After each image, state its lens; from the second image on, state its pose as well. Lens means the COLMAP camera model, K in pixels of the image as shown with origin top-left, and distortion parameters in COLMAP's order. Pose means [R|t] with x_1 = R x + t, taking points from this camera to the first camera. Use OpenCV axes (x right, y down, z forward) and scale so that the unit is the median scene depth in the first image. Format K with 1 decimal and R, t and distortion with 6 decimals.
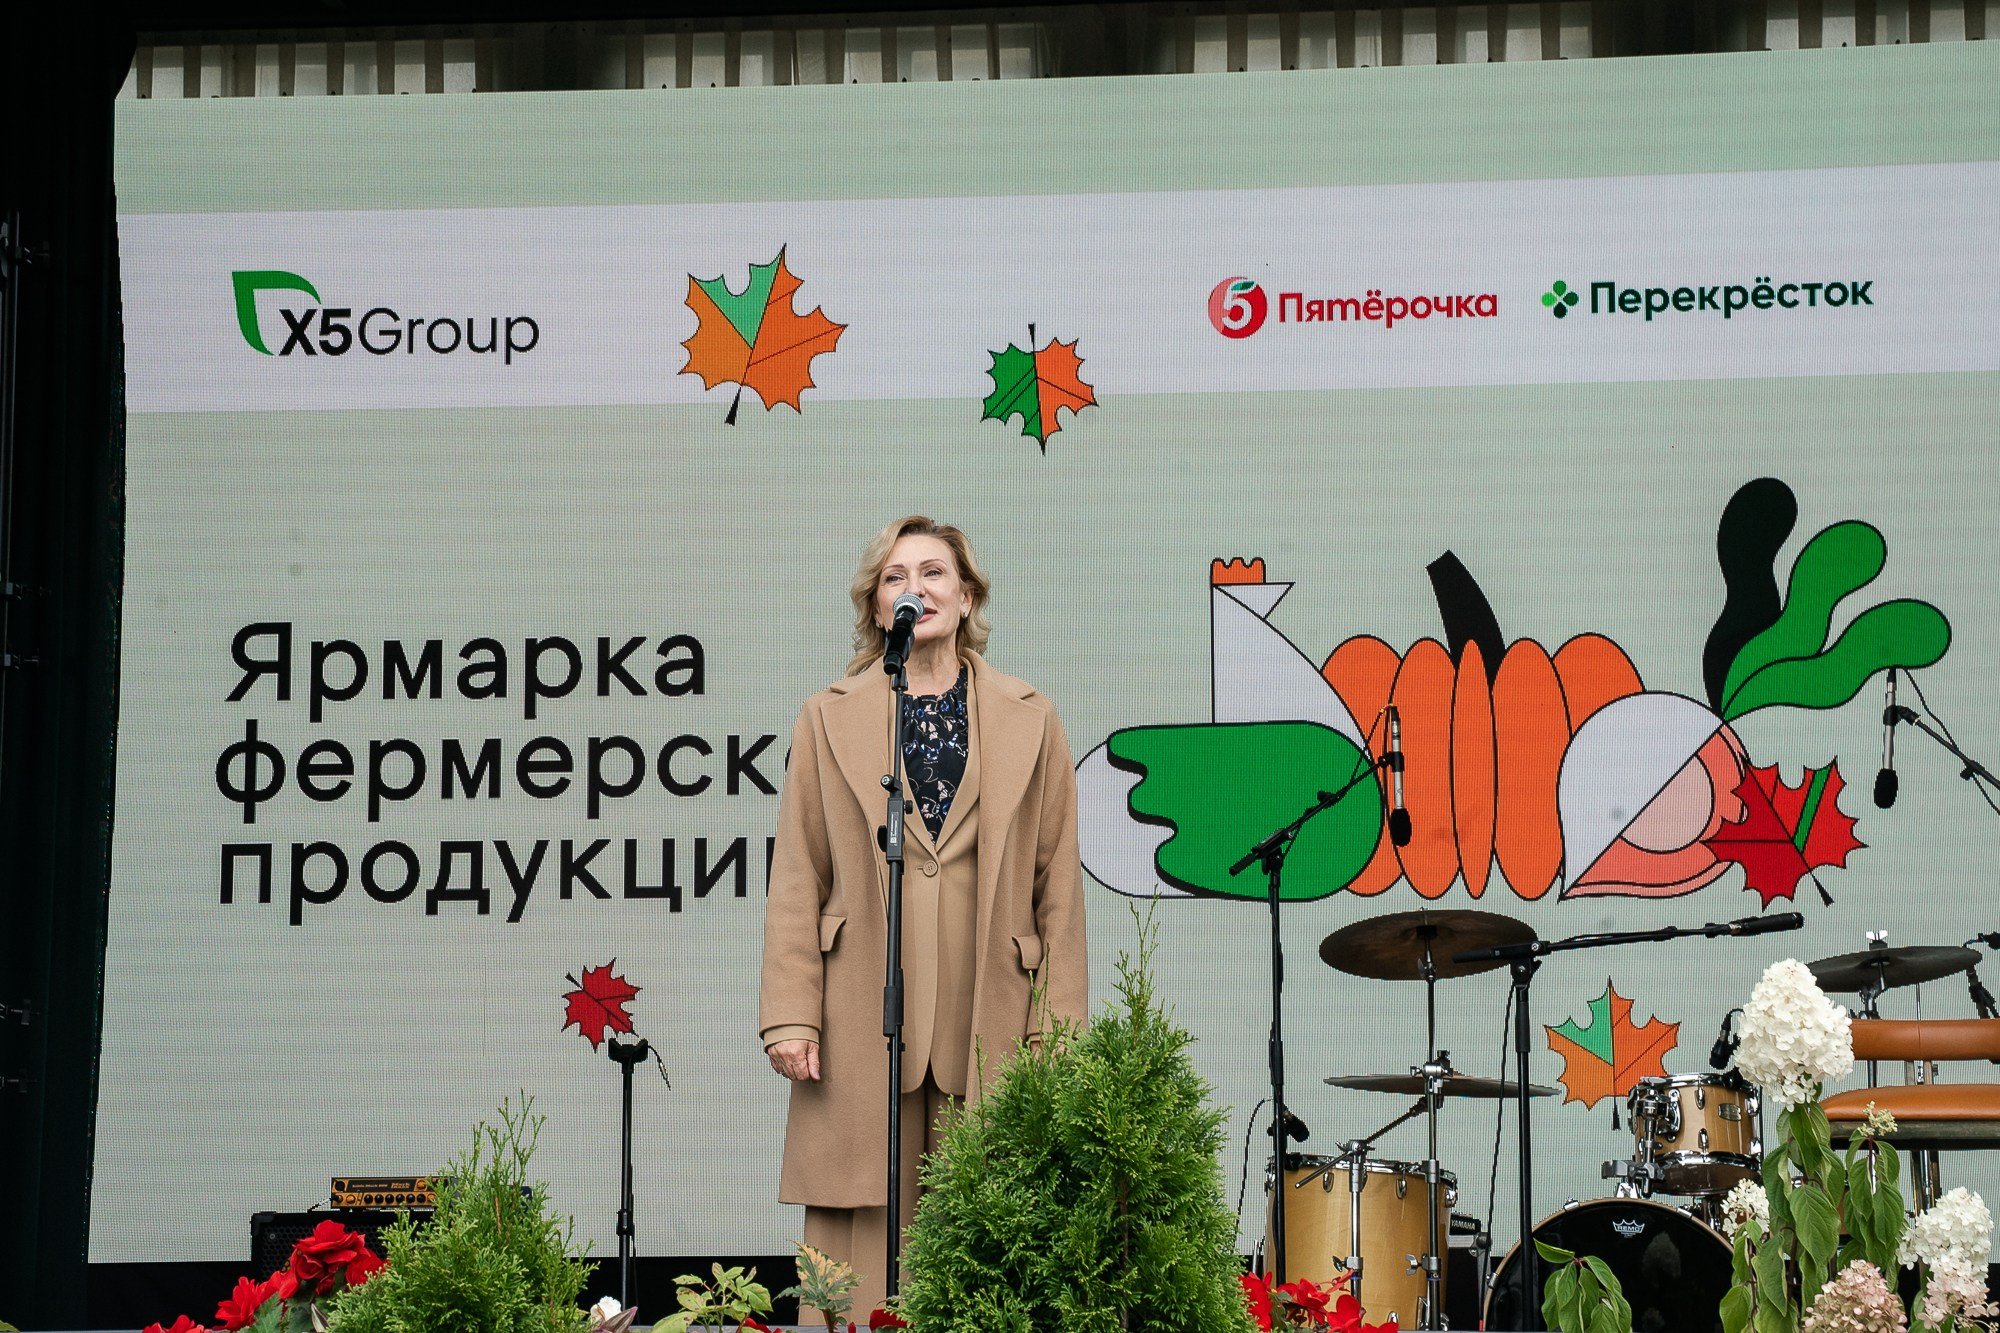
lens RADIAL K [[4285.5, 0, 999.7], [0, 4285.5, 668.8], [0, 0, 1]] dist [0.220794, 0.000000]
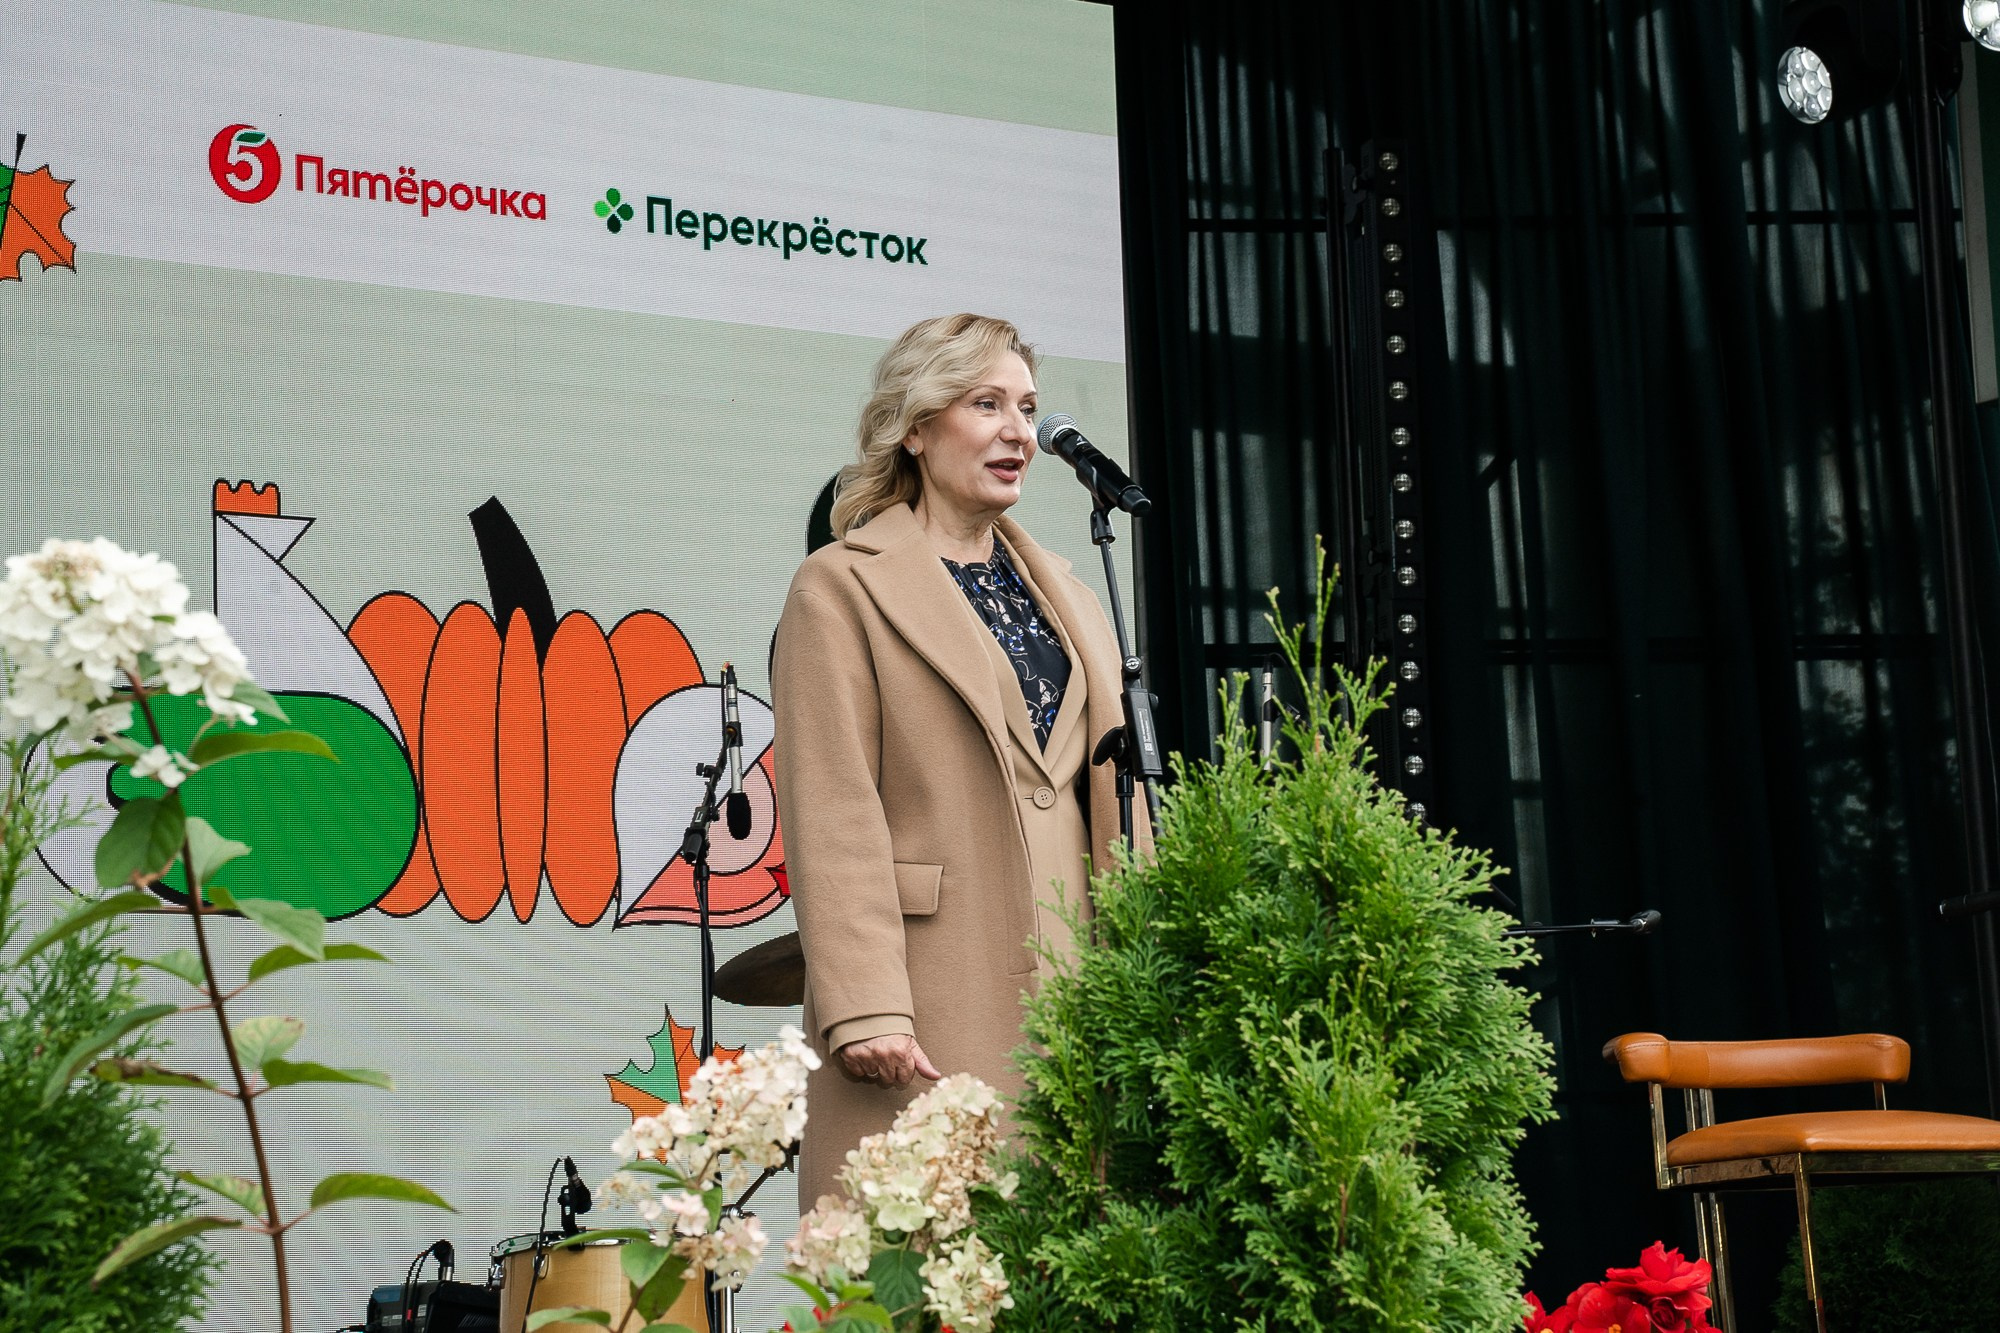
lens RADIAL K [[4285.5, 0, 999.9], [0, 4285.5, 664.8], [0, 0, 1]] dist [0.220794, 0.000000]
pose [[0.787836, 0.069388, 0.611964, -0.316629], [-0.047275, 0.997515, -0.052243, 0.042342], [-0.614068, 0.012228, 0.789158, 0.296532]]
